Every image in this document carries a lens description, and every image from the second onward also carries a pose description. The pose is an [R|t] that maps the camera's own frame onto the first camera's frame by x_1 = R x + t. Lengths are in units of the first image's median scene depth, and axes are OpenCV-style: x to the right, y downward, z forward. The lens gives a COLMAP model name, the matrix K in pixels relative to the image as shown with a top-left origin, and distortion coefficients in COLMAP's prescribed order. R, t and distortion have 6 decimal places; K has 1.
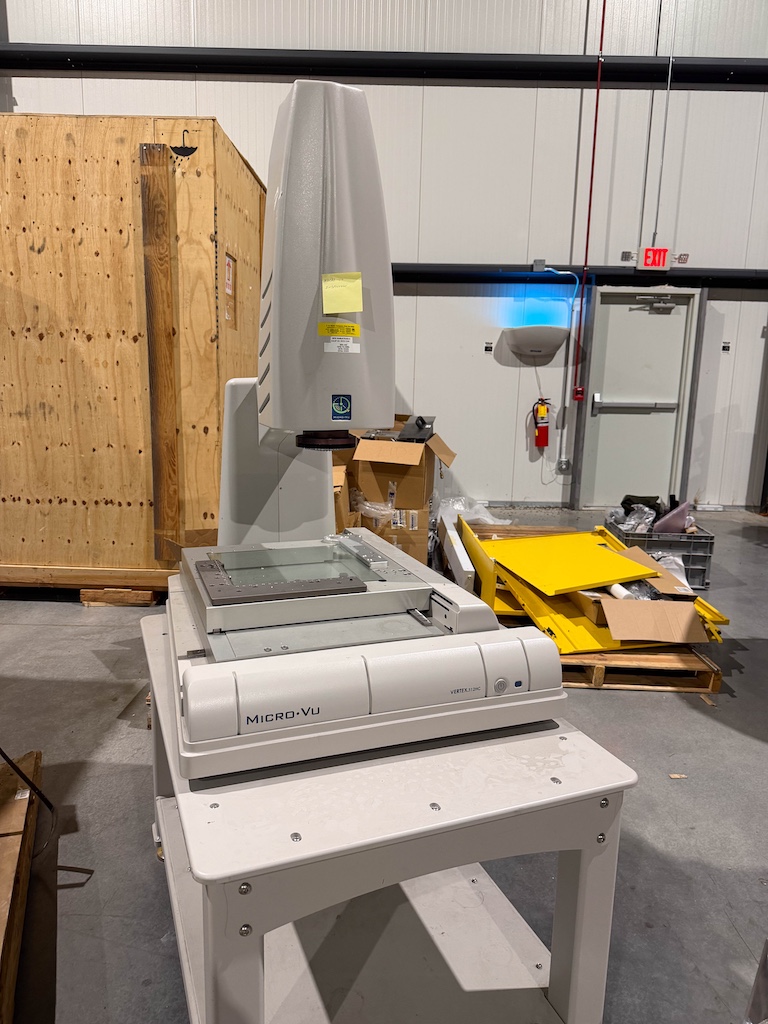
lens RADIAL K [[728.0, 0, 384.0], [0, 728.0, 512.0], [0, 0, 1]] dist [0.000886, -0.010293]
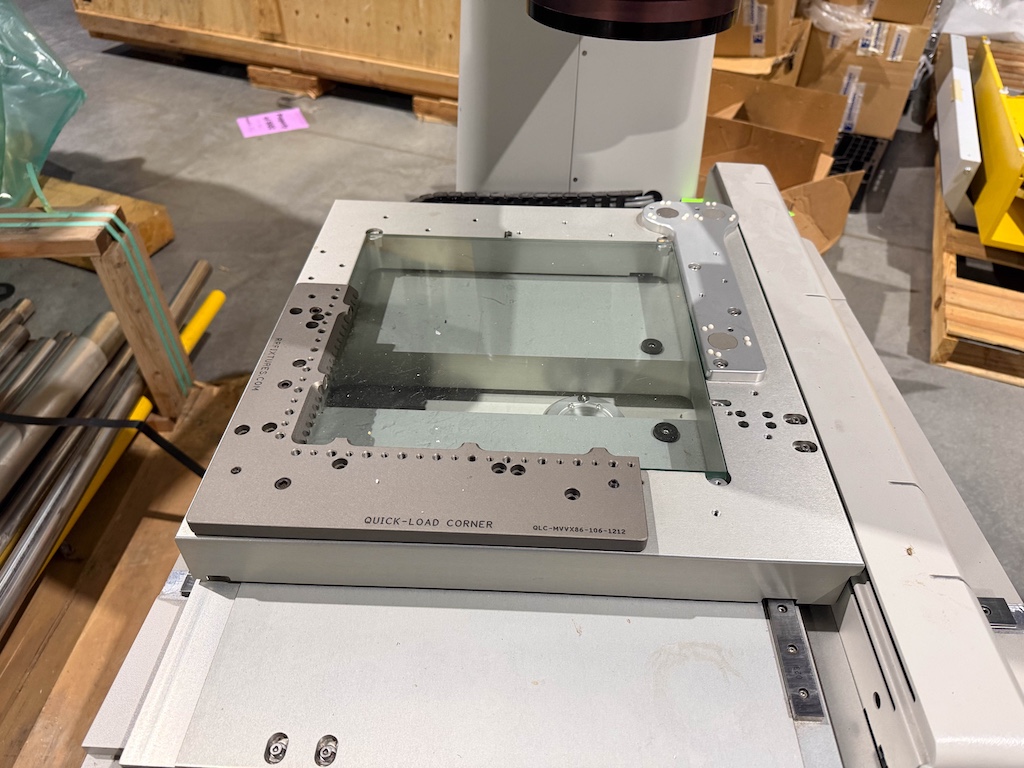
lens RADIAL K [[728.0, 0, 512.0], [0, 728.0, 384.0], [0, 0, 1]] dist [0.000886, -0.010293]
pose [[0.918031, 0.250920, -0.307015, 0.001503], [-0.058905, 0.852009, 0.520202, -0.044811], [0.392109, -0.459477, 0.796951, 0.269706]]
